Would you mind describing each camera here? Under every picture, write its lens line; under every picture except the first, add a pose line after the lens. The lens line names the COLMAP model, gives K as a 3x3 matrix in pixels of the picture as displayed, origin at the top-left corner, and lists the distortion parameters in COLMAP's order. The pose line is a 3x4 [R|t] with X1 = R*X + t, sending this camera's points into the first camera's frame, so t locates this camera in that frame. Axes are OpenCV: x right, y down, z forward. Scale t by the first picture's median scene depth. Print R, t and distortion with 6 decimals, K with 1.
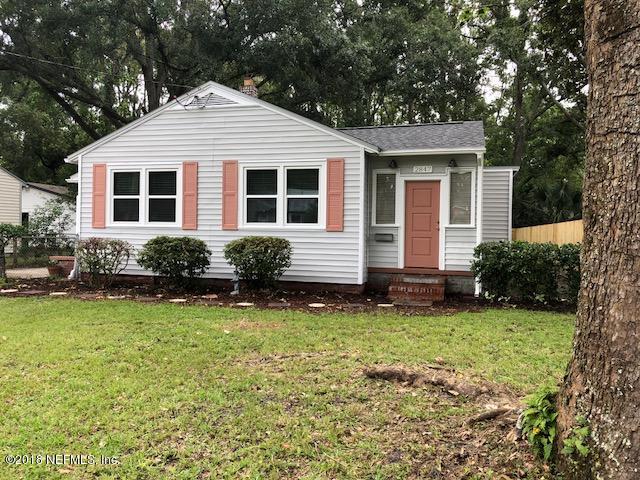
lens RADIAL K [[531.6, 0, 321.7], [0, 531.6, 242.2], [0, 0, 1]] dist [0.034612, -0.016321]
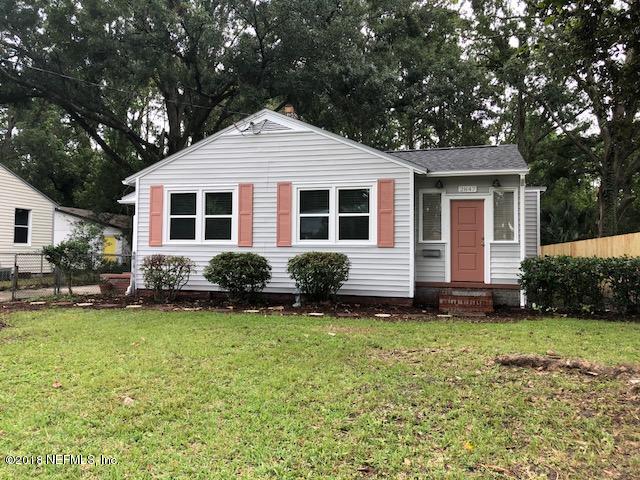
lens RADIAL K [[531.6, 0, 320.7], [0, 531.6, 236.5], [0, 0, 1]] dist [0.034612, -0.016321]
pose [[0.999898, -0.004352, 0.013635, -0.116432], [0.005075, 0.998558, -0.053438, 0.013488], [-0.013383, 0.053502, 0.998478, -0.058667]]
